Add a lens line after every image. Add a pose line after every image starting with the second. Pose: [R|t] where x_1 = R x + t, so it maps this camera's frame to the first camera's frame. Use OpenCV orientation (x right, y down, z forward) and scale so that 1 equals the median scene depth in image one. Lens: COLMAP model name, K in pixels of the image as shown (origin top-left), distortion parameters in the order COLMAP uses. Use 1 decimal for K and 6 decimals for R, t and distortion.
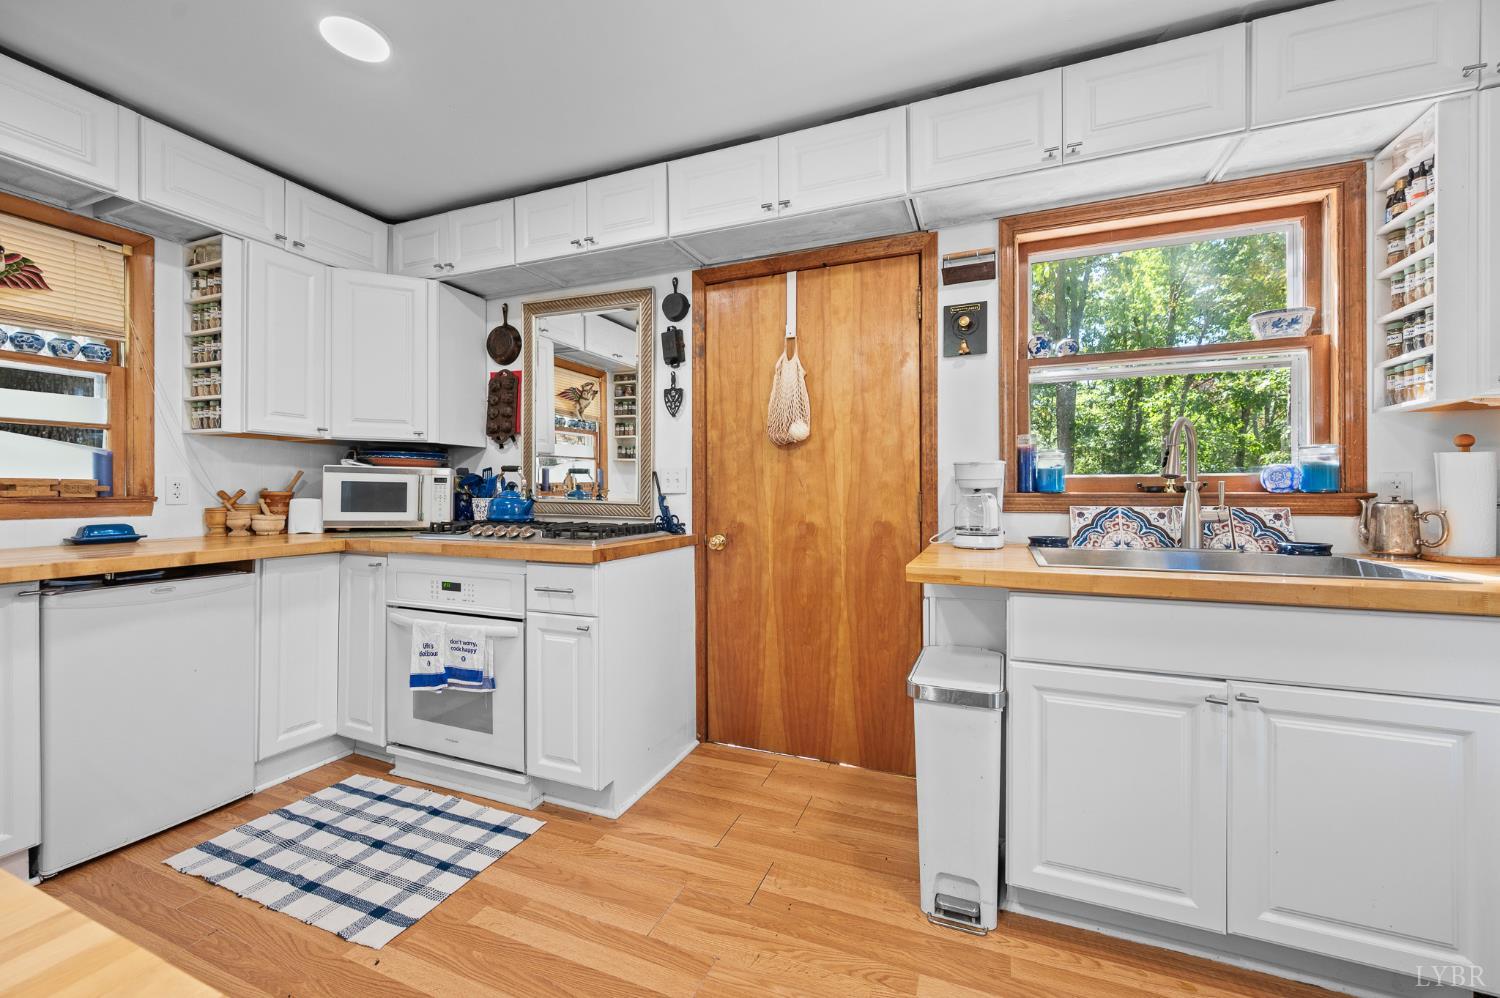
lens RADIAL K [[598.7, 0, 759.1], [0, 598.7, 490.3], [0, 0, 1]] dist [-0.000888, -0.000012]
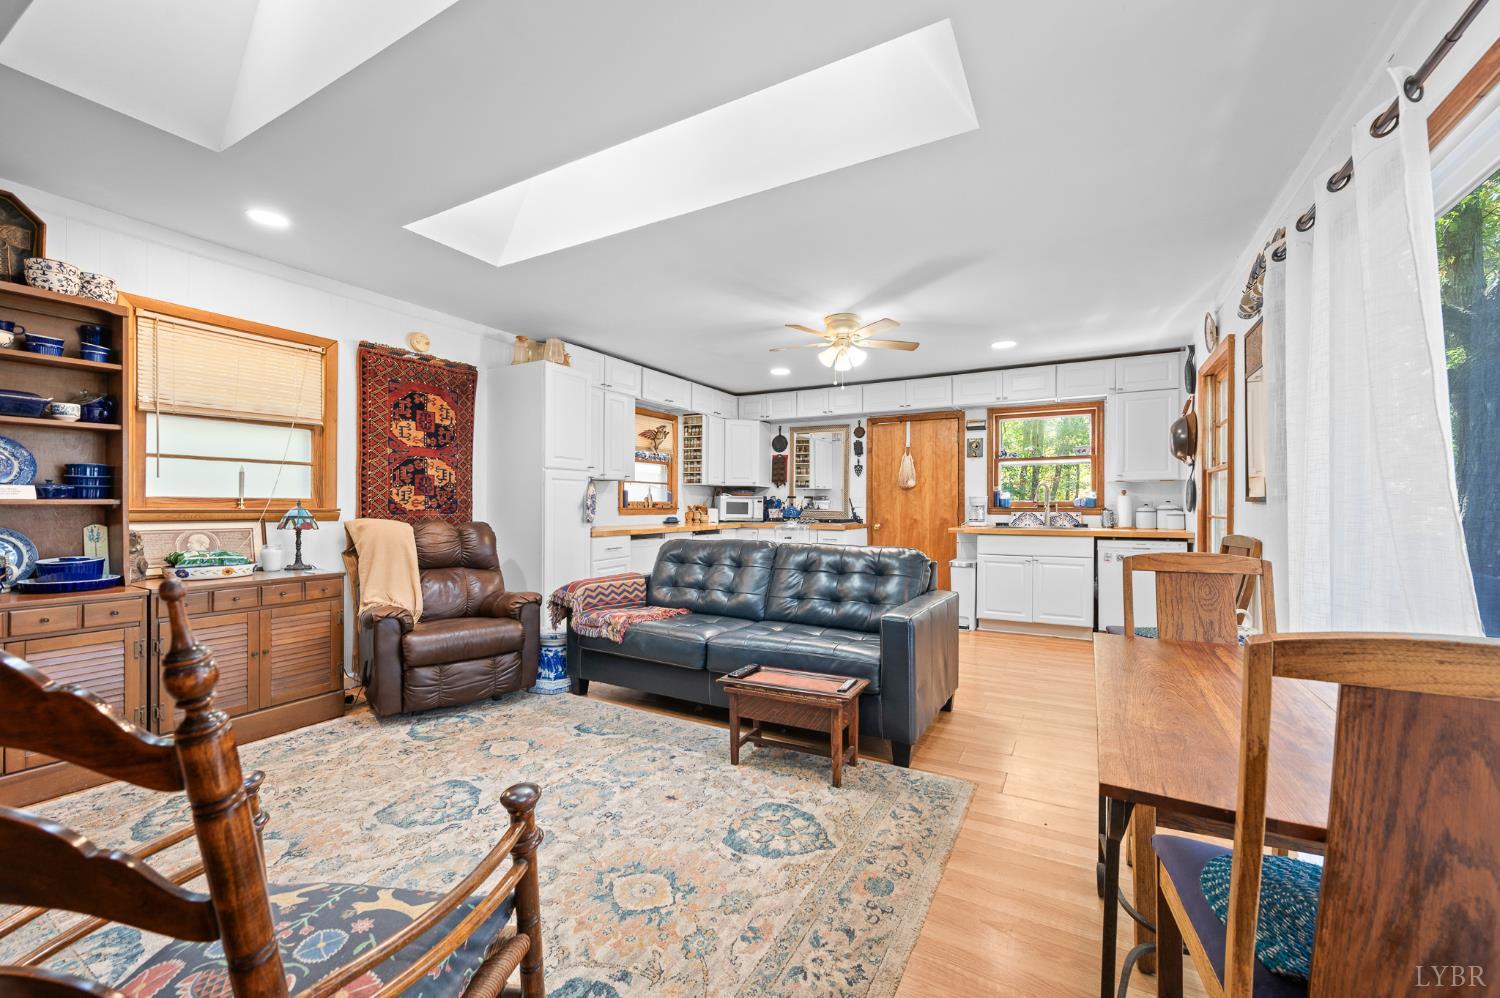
lens RADIAL K [[598.7, 0, 752.9], [0, 598.7, 506.3], [0, 0, 1]] dist [-0.000888, -0.000012]
pose [[0.991611, 0.003000, -0.129226, -0.287686], [-0.002326, 0.999983, 0.005366, -0.011494], [0.129240, -0.005020, 0.991601, -1.722996]]
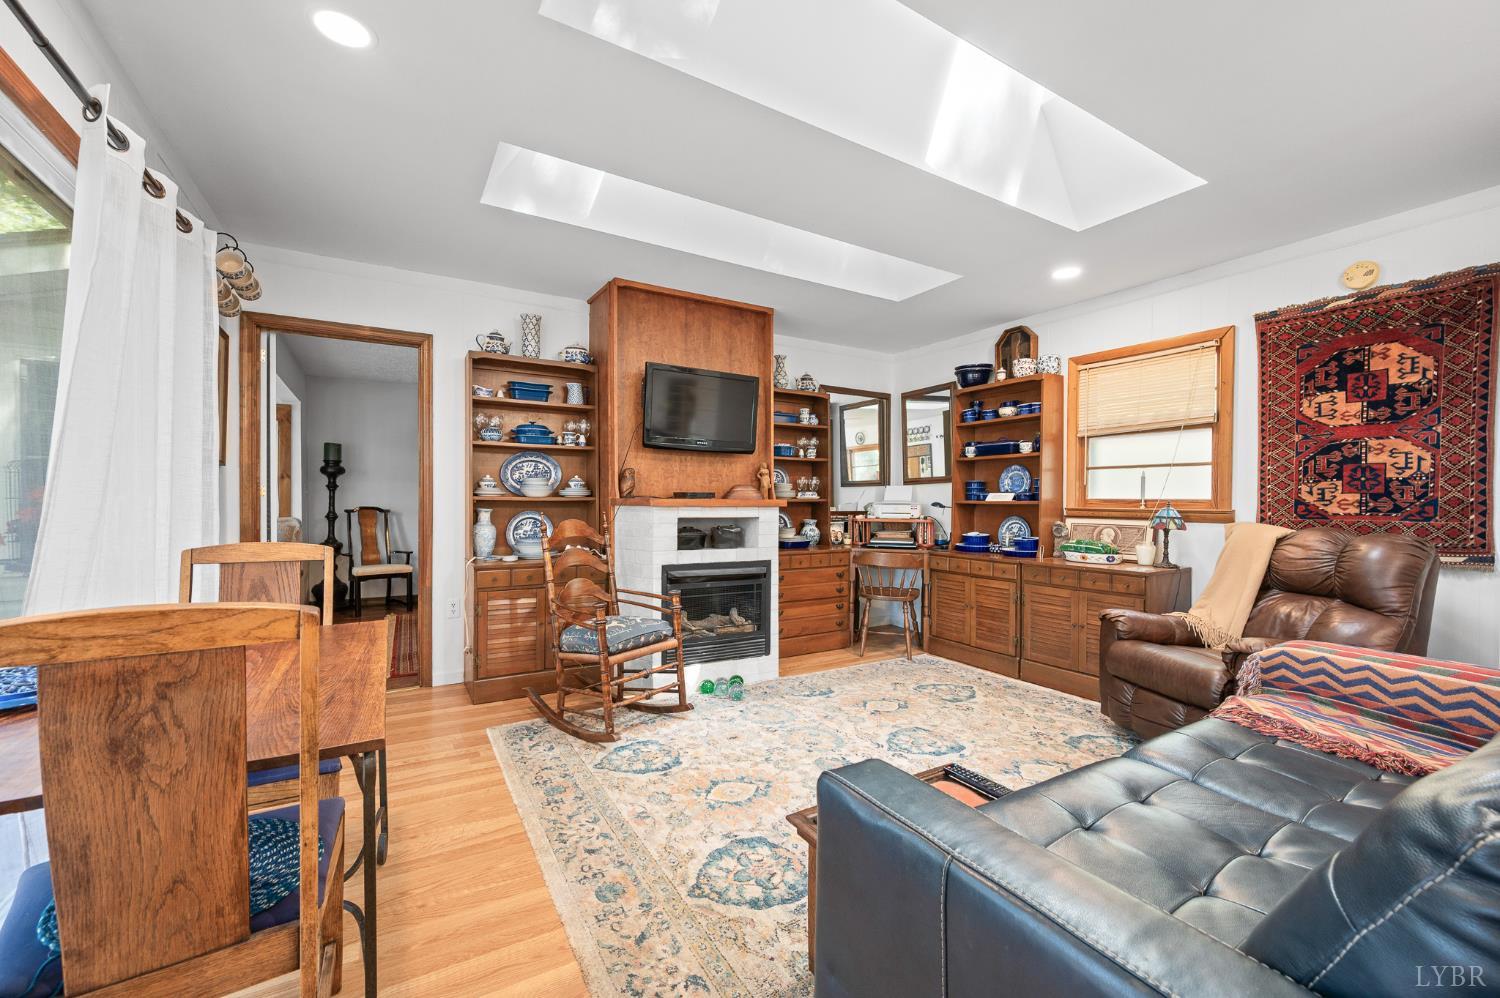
lens RADIAL K [[598.7, 0, 749.0], [0, 598.7, 508.0], [0, 0, 1]] dist [-0.000888, -0.000012]
pose [[-0.608379, 0.005163, -0.793630, 0.249582], [-0.004506, 0.999940, 0.009959, -0.008687], [0.793634, 0.009634, -0.608320, -0.383592]]
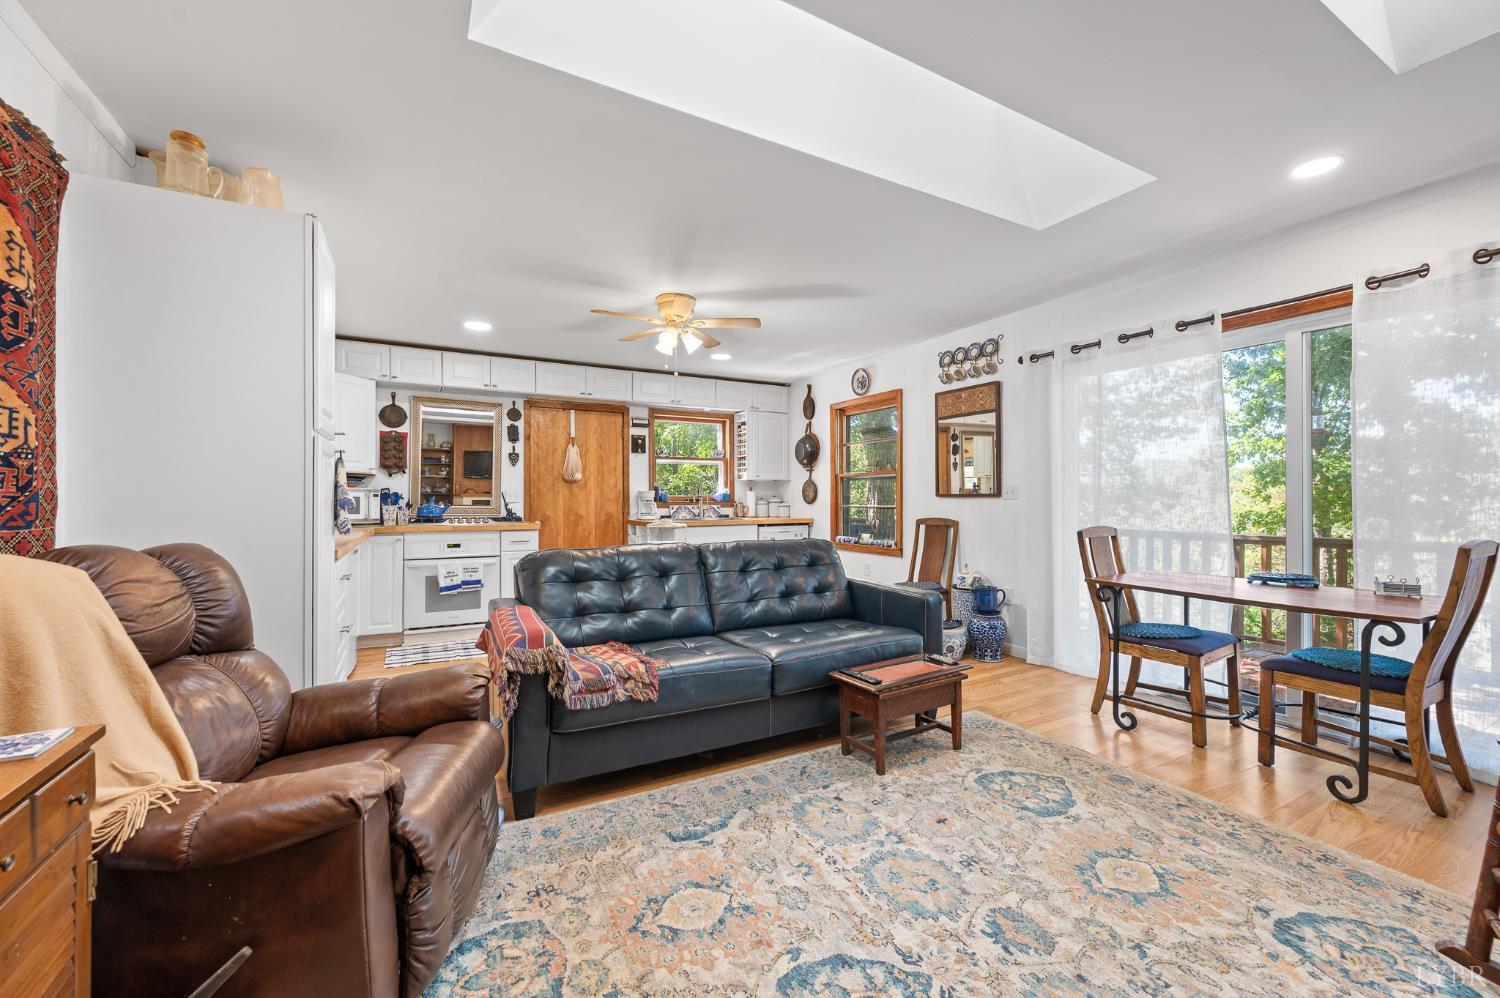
lens RADIAL K [[598.7, 0, 746.4], [0, 598.7, 499.2], [0, 0, 1]] dist [-0.000888, -0.000012]
pose [[0.632909, -0.001537, 0.774225, -1.423343], [-0.000515, 0.999997, 0.002406, -0.012722], [-0.774226, -0.001922, 0.632906, -1.111430]]
